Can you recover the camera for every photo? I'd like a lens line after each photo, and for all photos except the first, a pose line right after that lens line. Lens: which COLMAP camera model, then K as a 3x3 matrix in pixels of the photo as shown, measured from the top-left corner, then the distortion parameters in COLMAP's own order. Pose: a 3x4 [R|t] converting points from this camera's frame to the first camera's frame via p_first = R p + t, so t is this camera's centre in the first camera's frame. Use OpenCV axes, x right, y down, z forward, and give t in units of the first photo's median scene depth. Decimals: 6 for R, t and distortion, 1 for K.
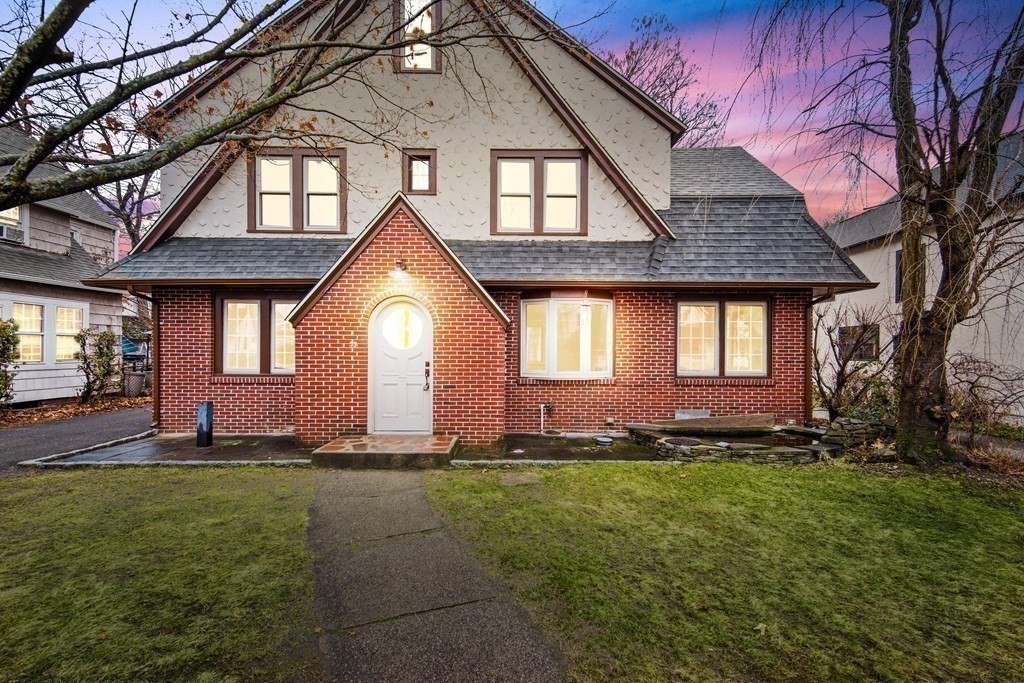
lens RADIAL K [[452.1, 0, 514.2], [0, 452.1, 348.9], [0, 0, 1]] dist [0.019685, -0.000290]
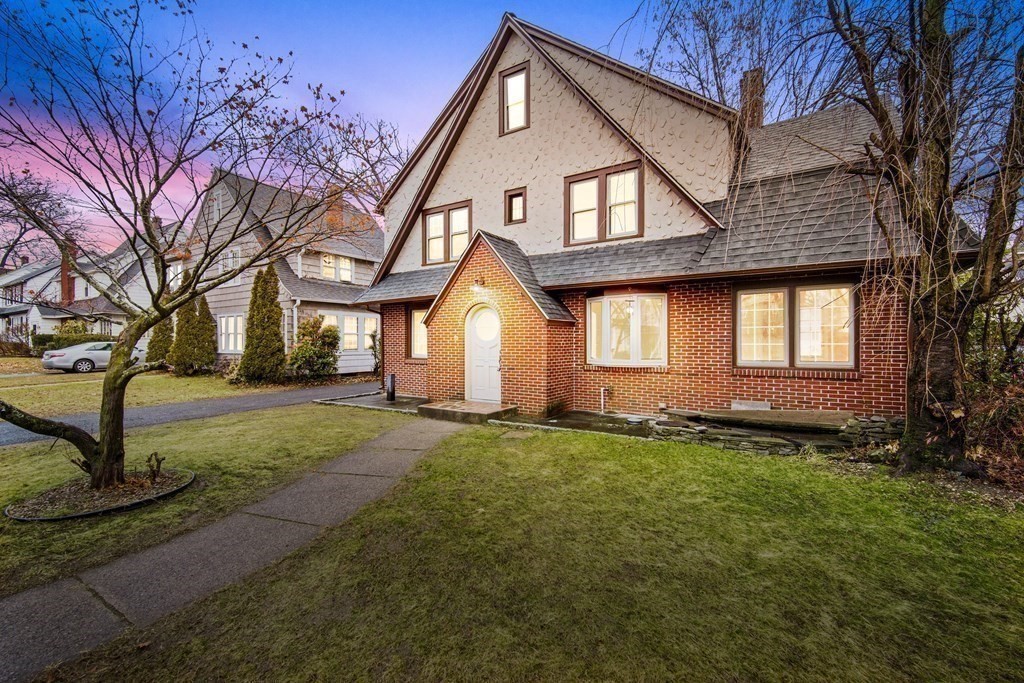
lens RADIAL K [[446.7, 0, 512.8], [0, 446.7, 342.2], [0, 0, 1]] dist [0.010317, -0.000590]
pose [[0.829237, -0.007351, -0.558848, 0.507666], [0.006295, 0.999973, -0.003813, 0.008553], [0.558861, -0.000356, 0.829261, -0.078965]]
